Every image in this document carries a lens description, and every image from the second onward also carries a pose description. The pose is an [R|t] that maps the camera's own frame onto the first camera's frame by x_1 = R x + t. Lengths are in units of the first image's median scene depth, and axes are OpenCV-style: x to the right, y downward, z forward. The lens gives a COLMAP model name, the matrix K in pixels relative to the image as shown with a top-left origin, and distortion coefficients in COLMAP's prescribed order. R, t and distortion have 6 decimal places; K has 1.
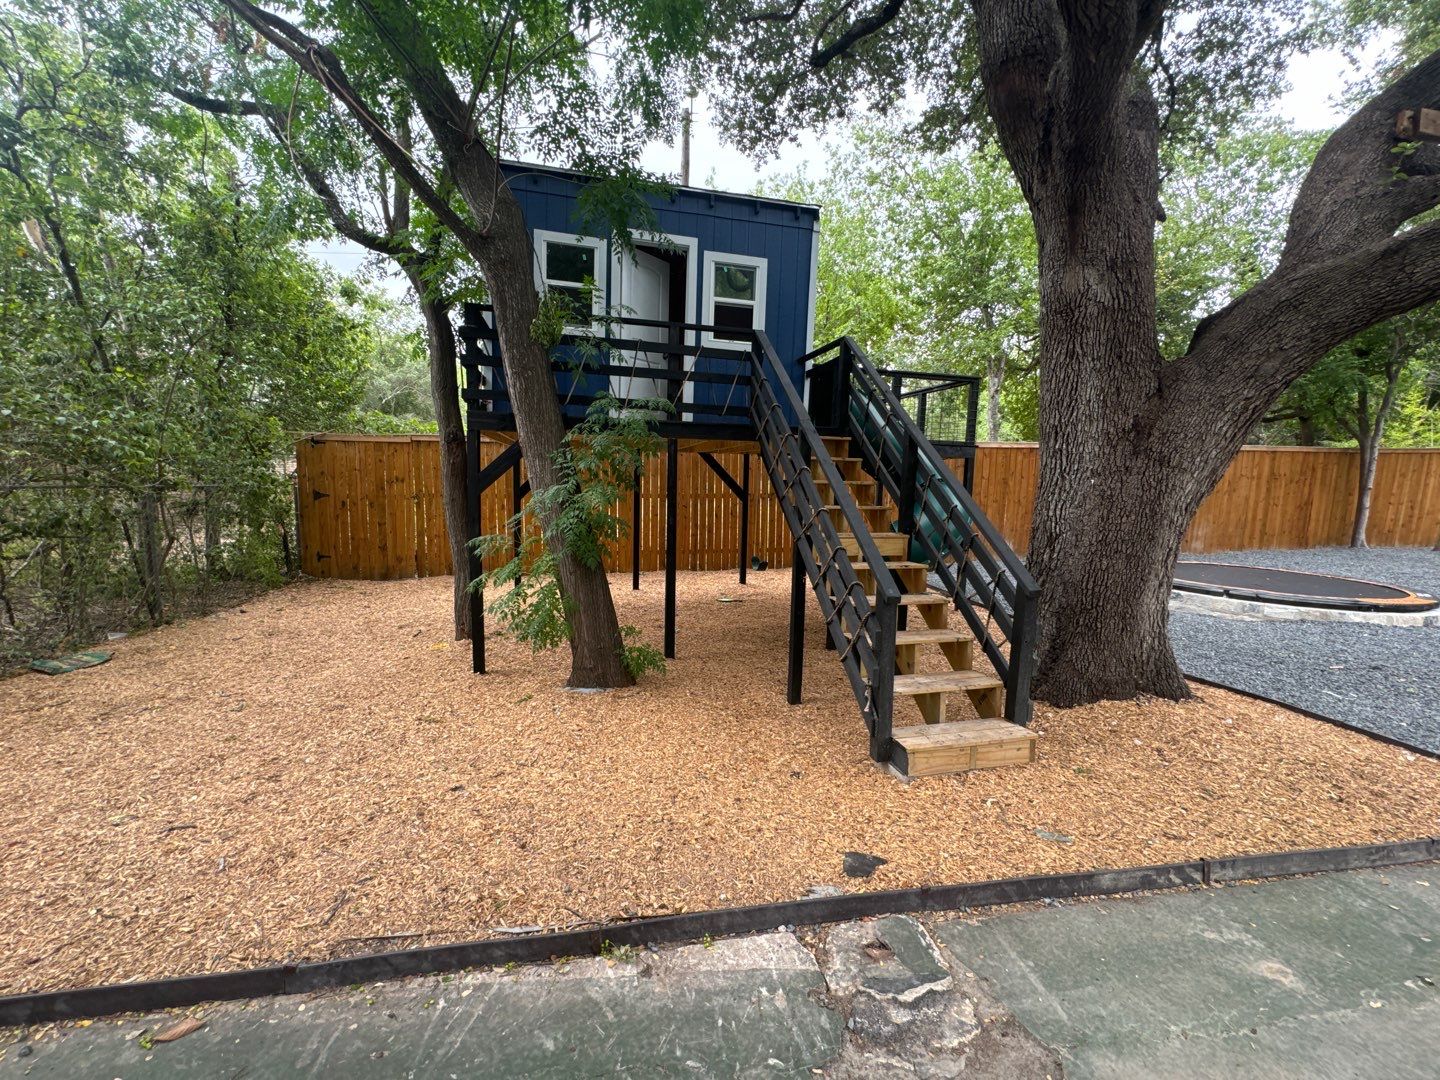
lens RADIAL K [[573.9, 0, 719.3], [0, 573.9, 543.7], [0, 0, 1]] dist [-0.002468, 0.000396]
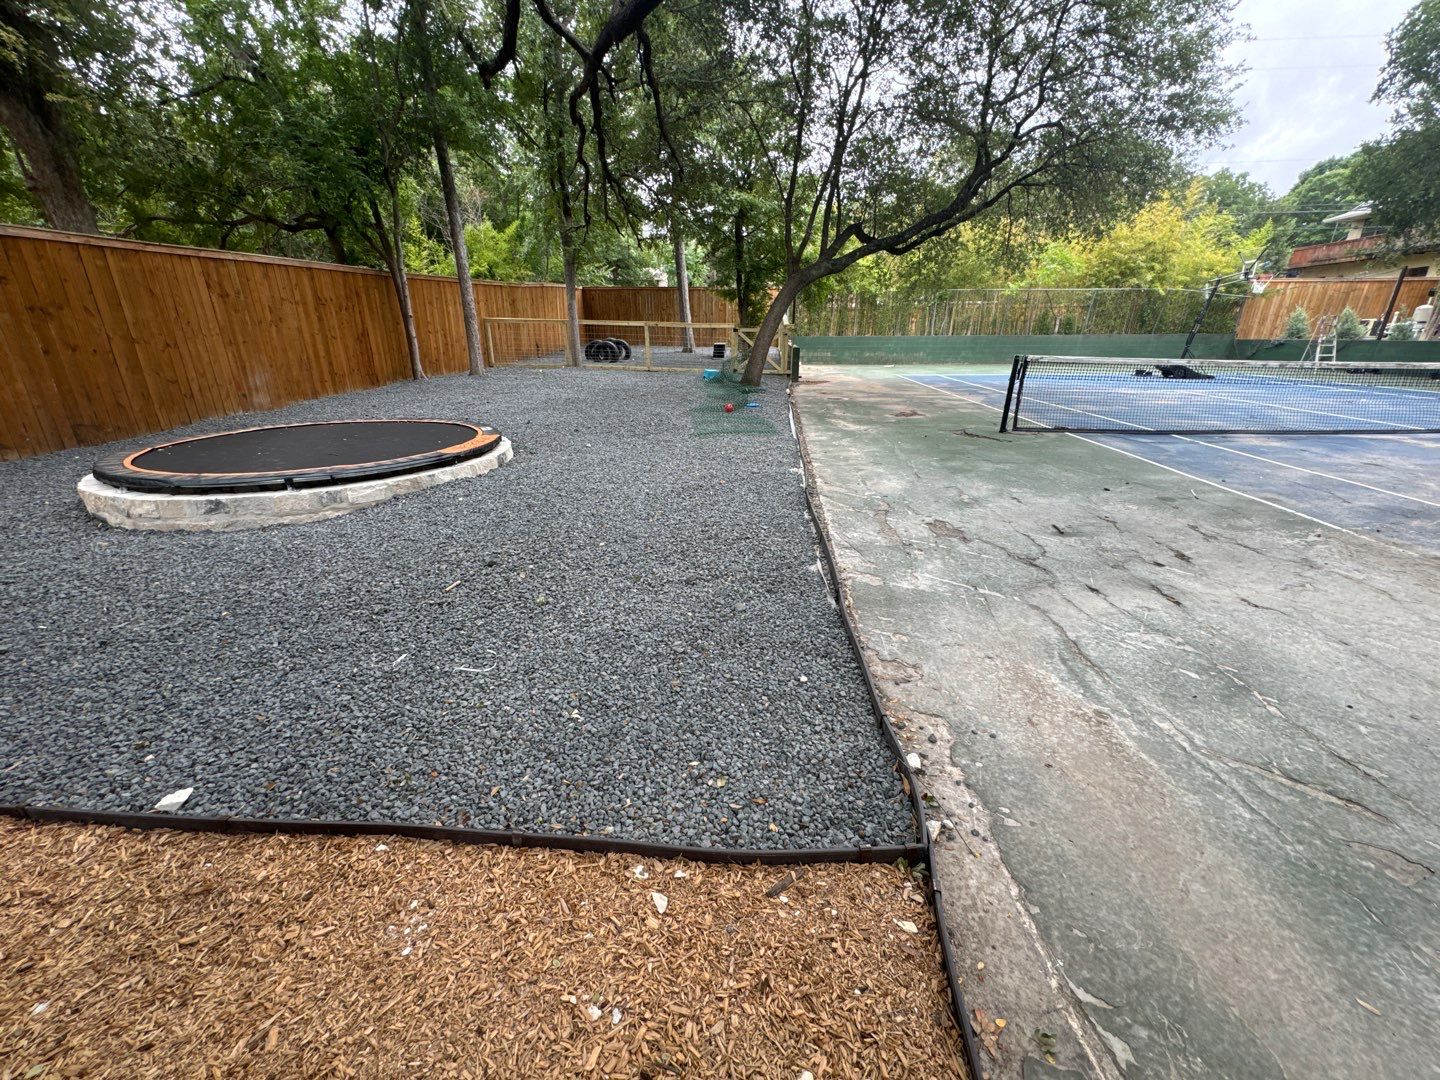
lens RADIAL K [[573.9, 0, 720.6], [0, 573.9, 544.1], [0, 0, 1]] dist [-0.002468, 0.000396]
pose [[0.254101, -0.360027, 0.897671, 0.310489], [0.114758, 0.932801, 0.341633, -0.008481], [-0.960345, 0.016206, 0.278341, 0.278056]]
